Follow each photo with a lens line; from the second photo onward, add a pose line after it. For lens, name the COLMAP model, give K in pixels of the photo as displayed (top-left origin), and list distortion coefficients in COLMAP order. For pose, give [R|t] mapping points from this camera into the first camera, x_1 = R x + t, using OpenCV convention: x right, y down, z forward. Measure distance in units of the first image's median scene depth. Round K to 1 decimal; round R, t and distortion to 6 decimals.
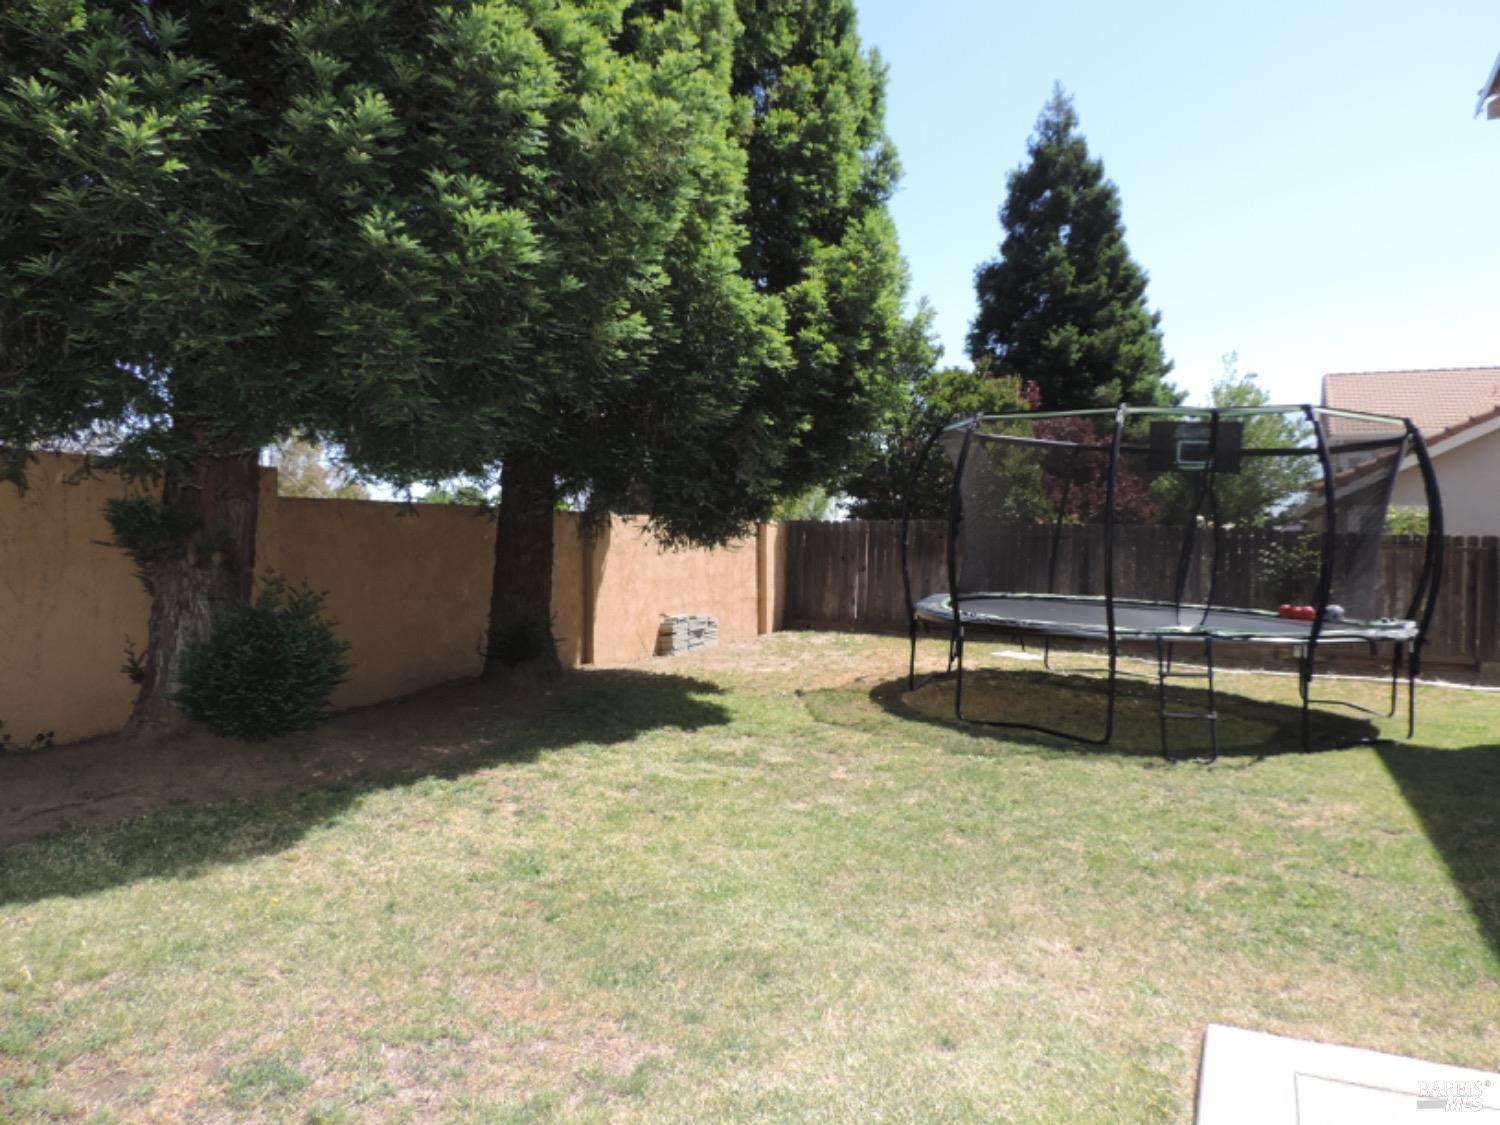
lens RADIAL K [[1073.7, 0, 741.4], [0, 1073.7, 564.9], [0, 0, 1]] dist [-0.022653, 0.013772]
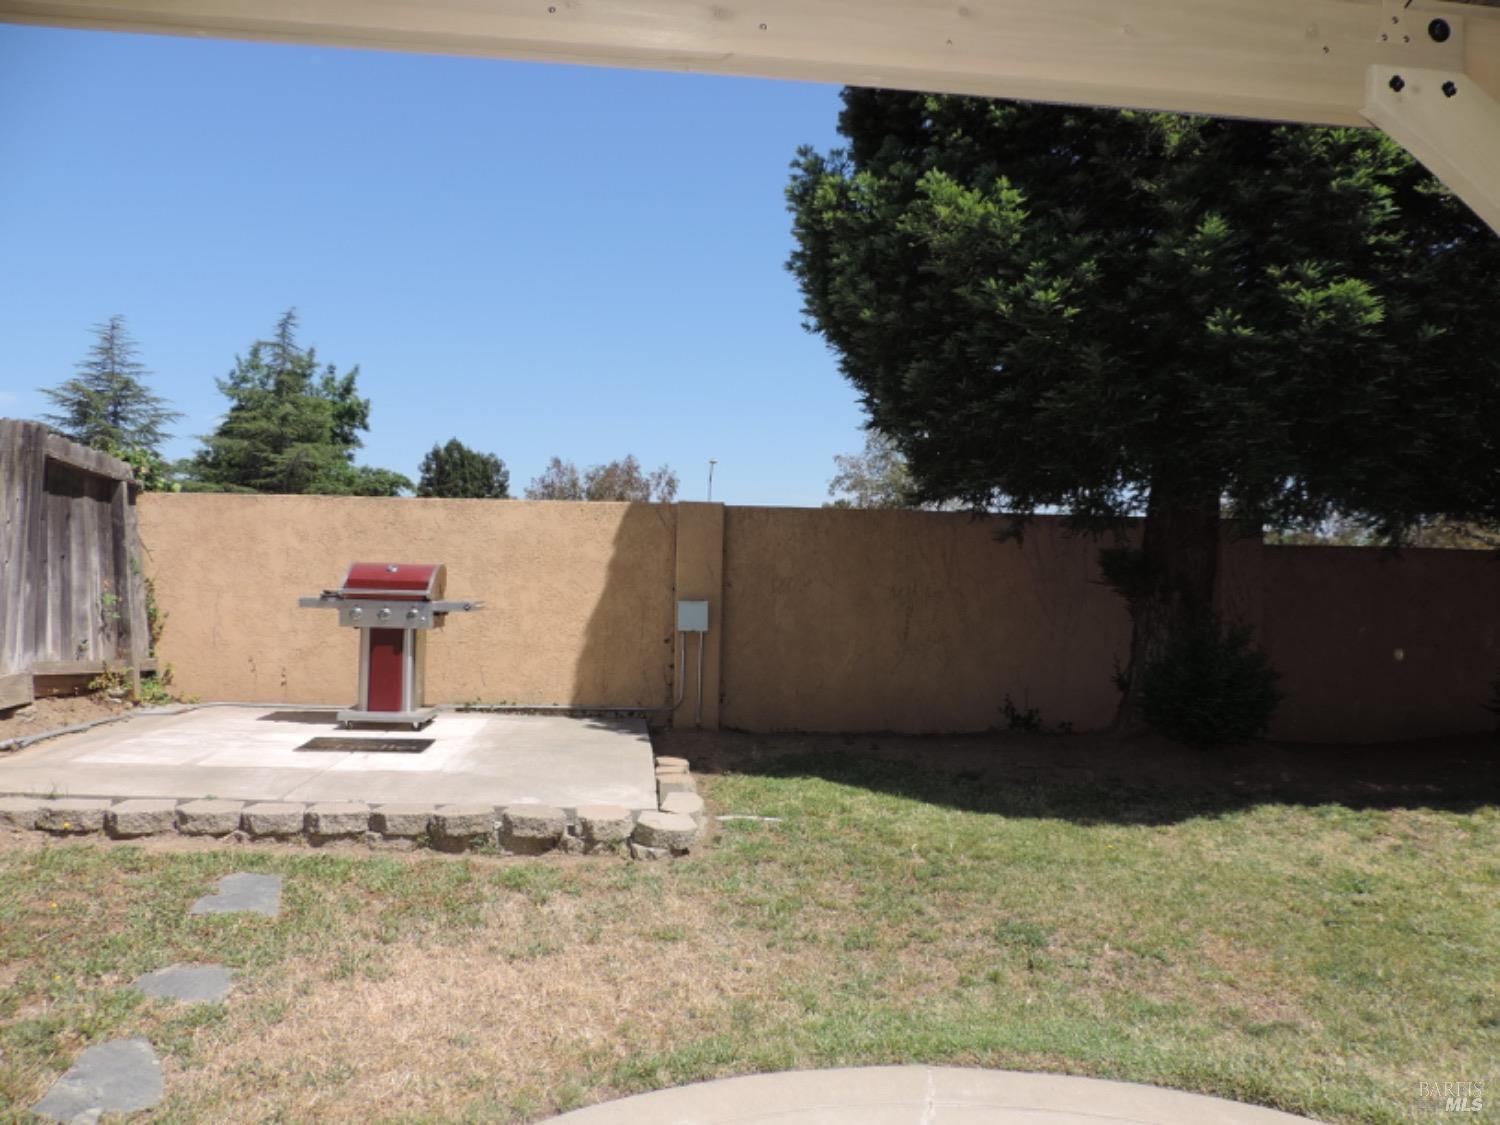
lens RADIAL K [[1064.6, 0, 750.0], [0, 1064.6, 562.5], [0, 0, 1]] dist [-0.061238, 0.003309]
pose [[0.523249, -0.003552, -0.852172, 0.388820], [-0.040760, 0.998742, -0.029191, 0.015620], [0.851204, 0.050009, 0.522447, -0.073470]]
